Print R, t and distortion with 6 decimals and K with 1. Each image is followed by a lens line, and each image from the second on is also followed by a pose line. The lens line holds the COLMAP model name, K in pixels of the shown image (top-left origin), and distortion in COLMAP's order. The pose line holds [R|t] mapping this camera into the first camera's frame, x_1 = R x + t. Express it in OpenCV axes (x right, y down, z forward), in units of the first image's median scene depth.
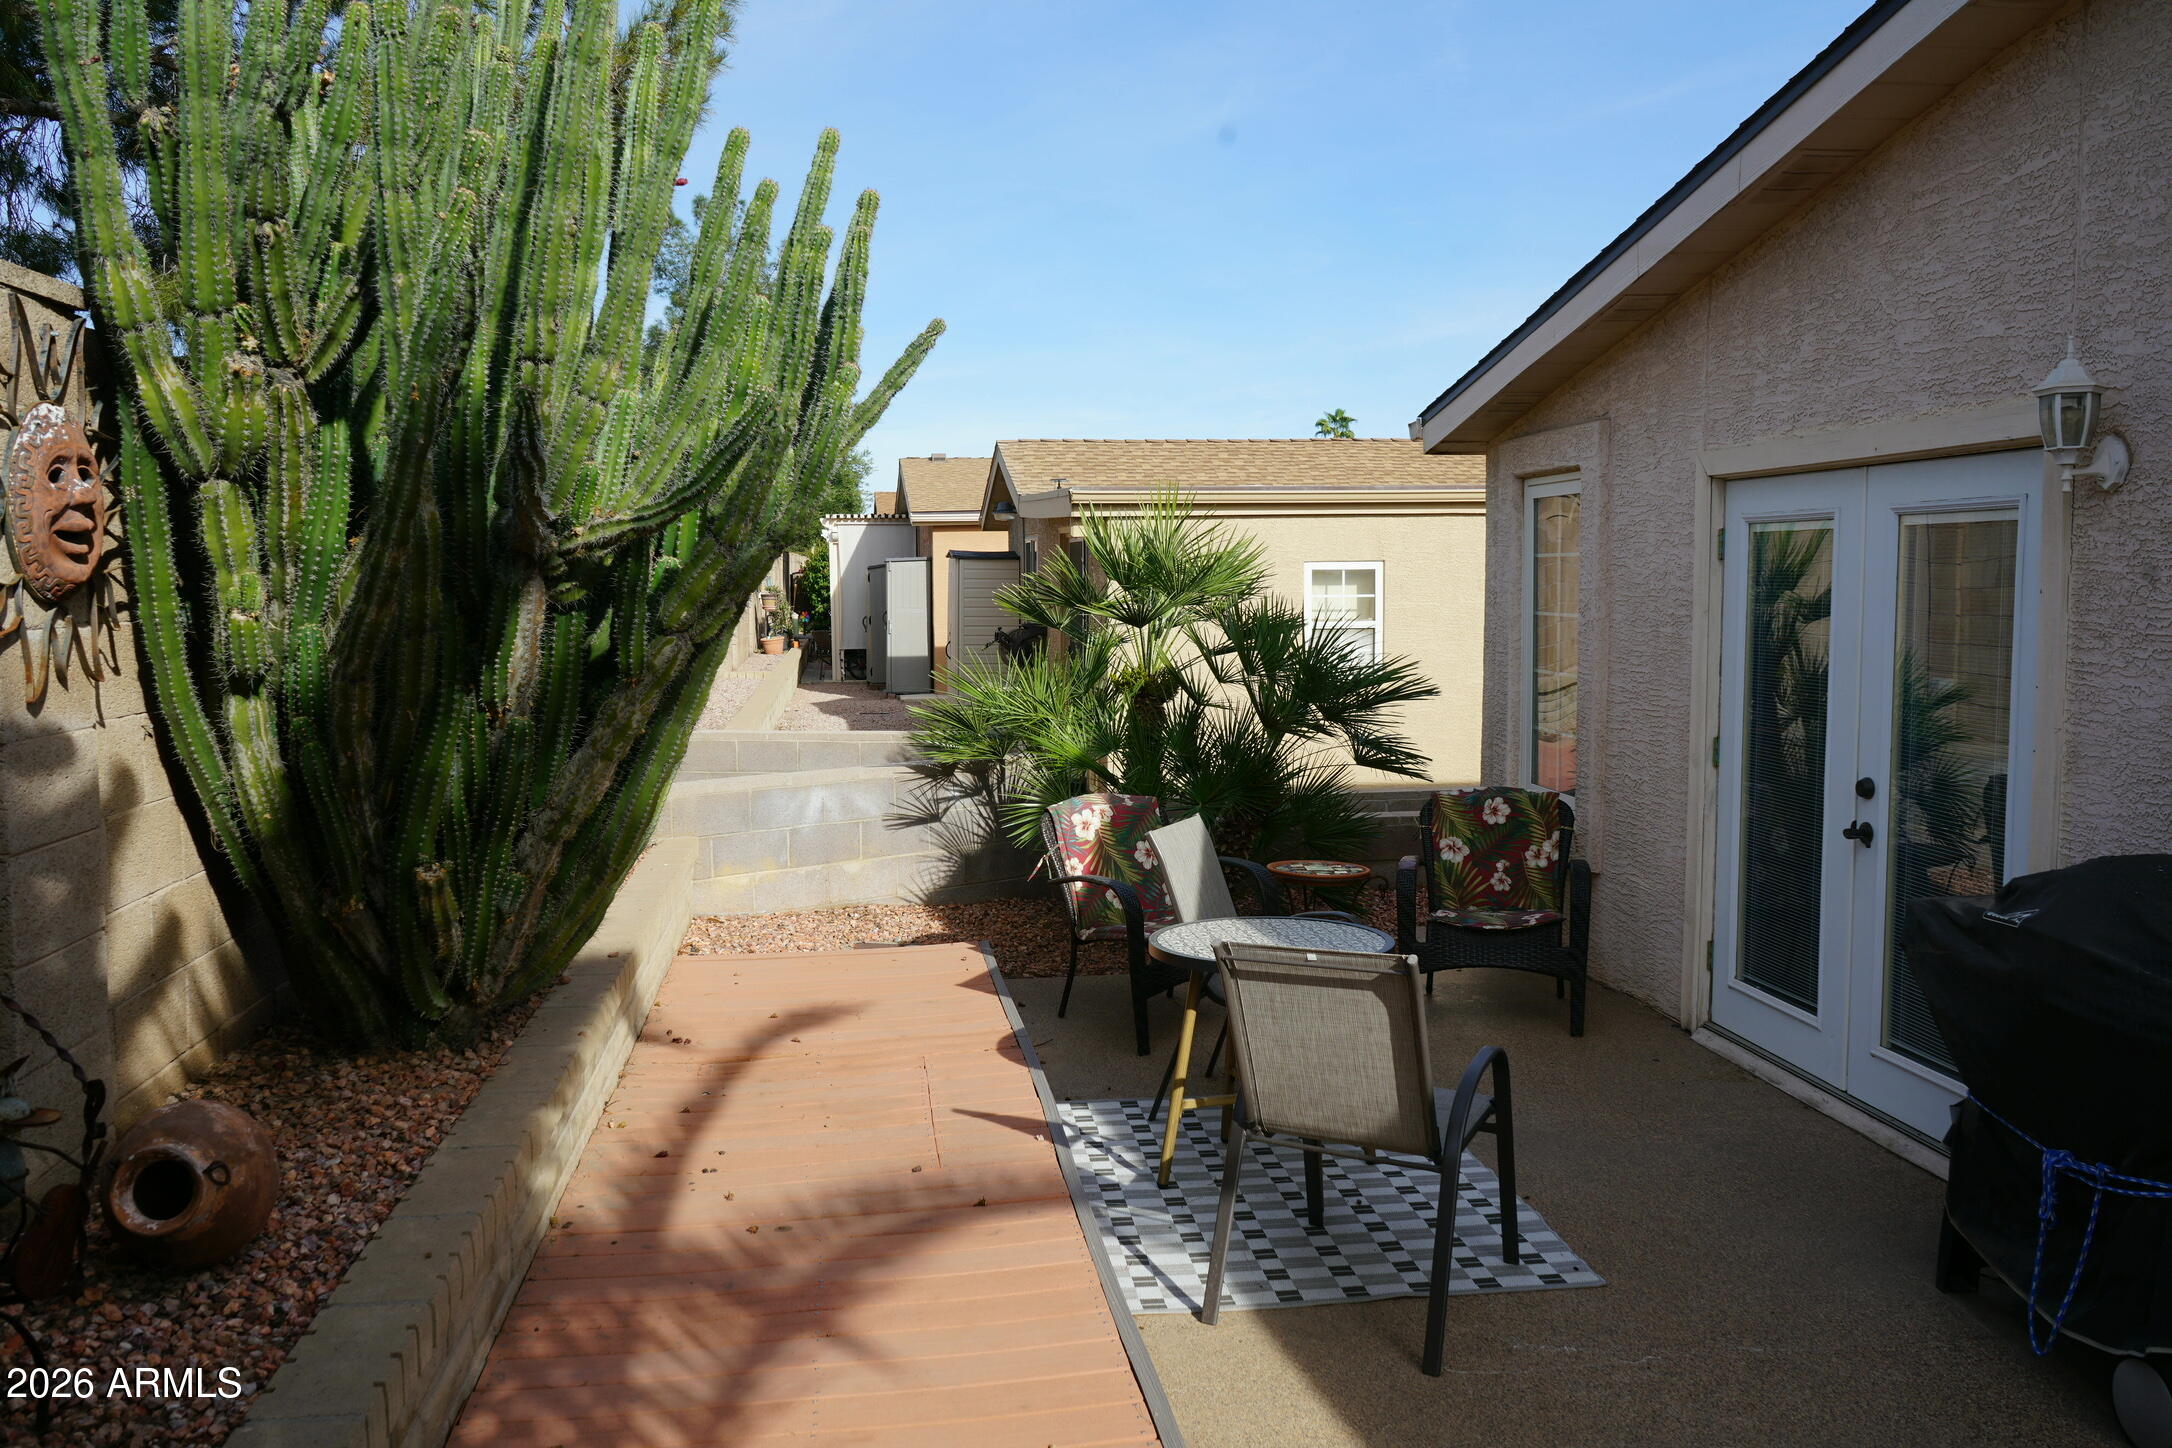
lens RADIAL K [[1710.9, 0, 1086.0], [0, 1710.9, 724.0], [0, 0, 1]] dist [-0.015455, 0.015113]
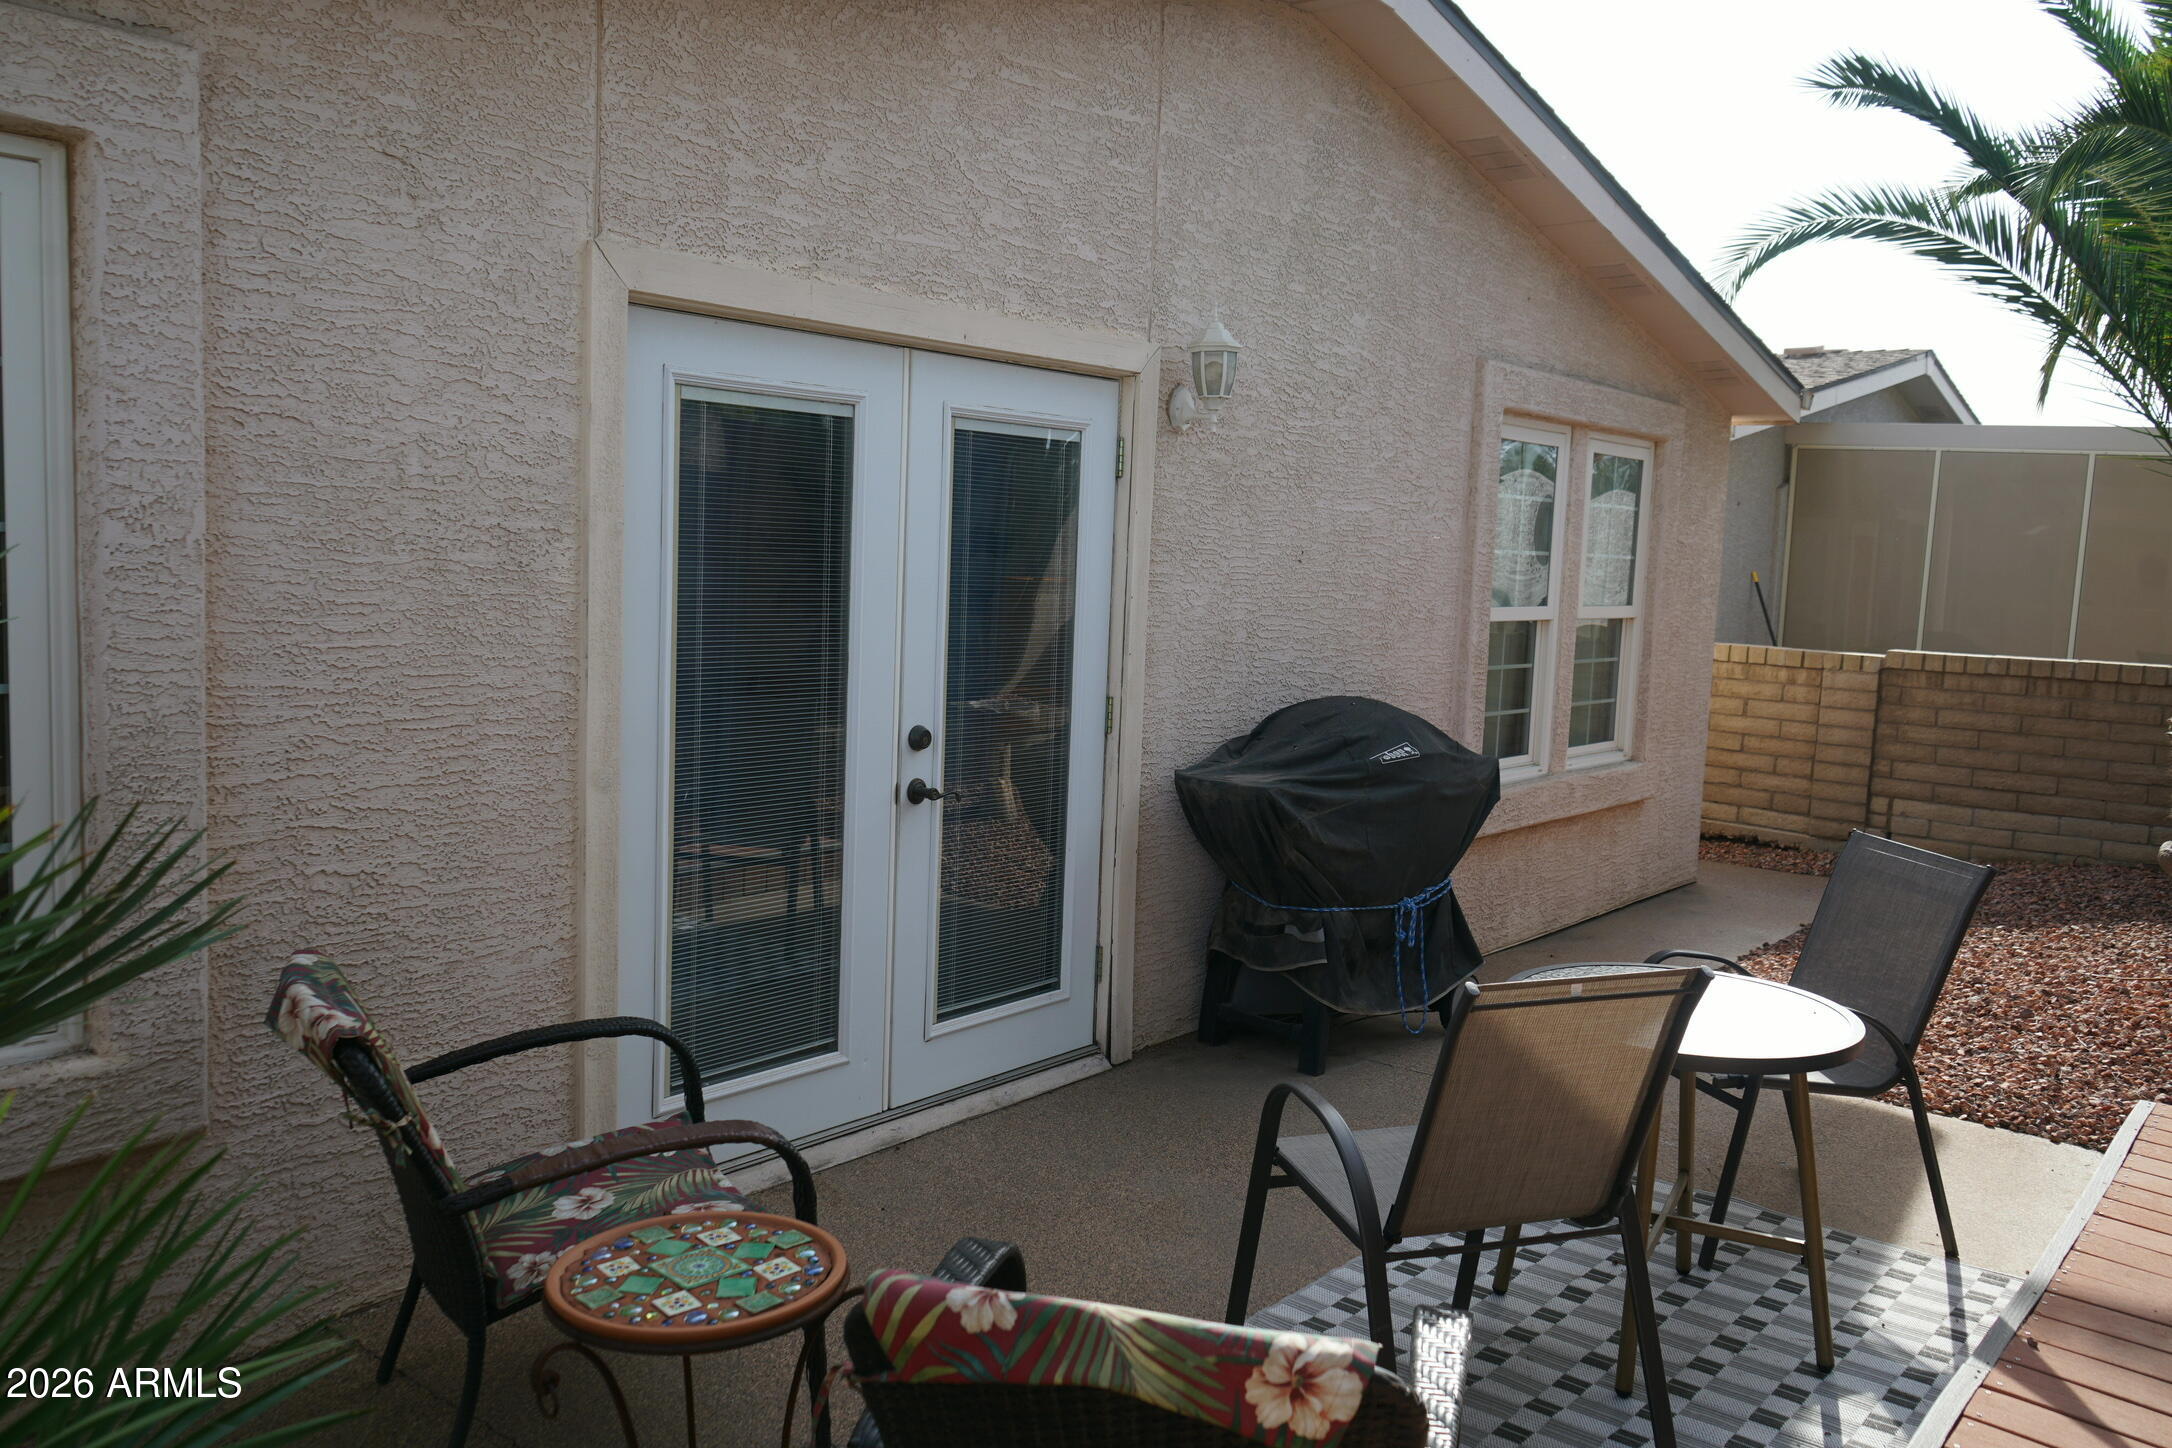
lens RADIAL K [[1710.9, 0, 1086.0], [0, 1710.9, 724.0], [0, 0, 1]] dist [-0.015455, 0.015113]
pose [[-0.683883, -0.097371, 0.723065, -0.218401], [0.029390, 0.986573, 0.160654, -0.107573], [-0.728999, 0.131119, -0.671839, 1.583622]]
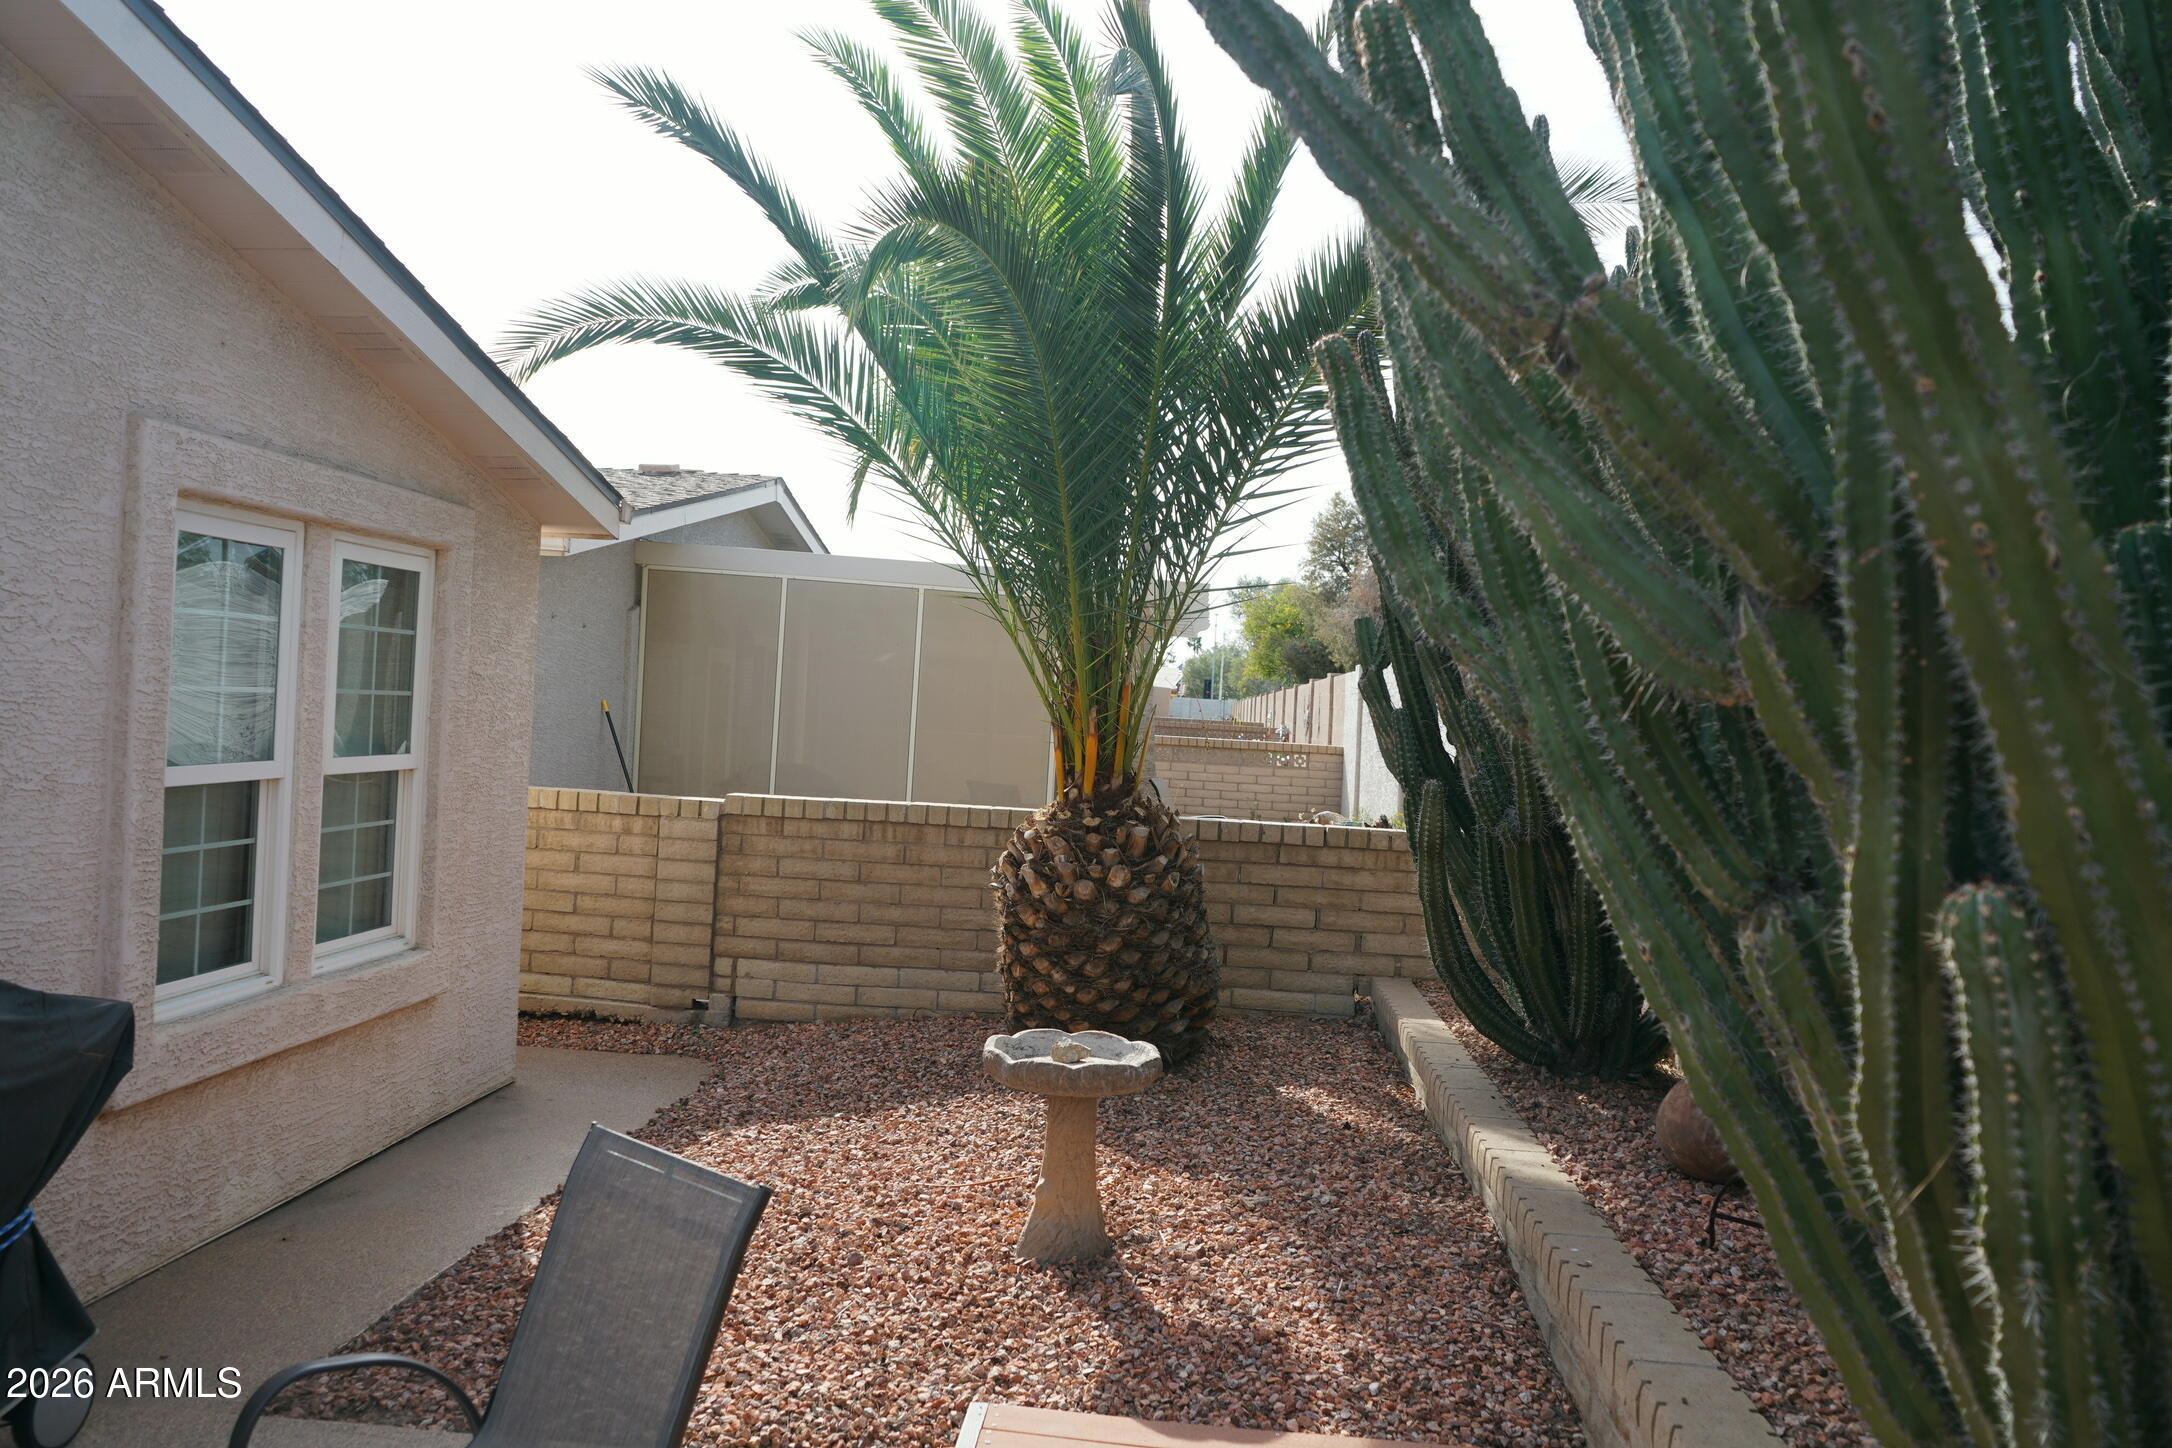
lens RADIAL K [[1710.9, 0, 1086.0], [0, 1710.9, 724.0], [0, 0, 1]] dist [-0.015455, 0.015113]
pose [[-0.979007, -0.048562, 0.197958, -0.138580], [-0.030119, 0.995008, 0.095137, -0.102251], [-0.201590, 0.087177, -0.975583, 1.245214]]
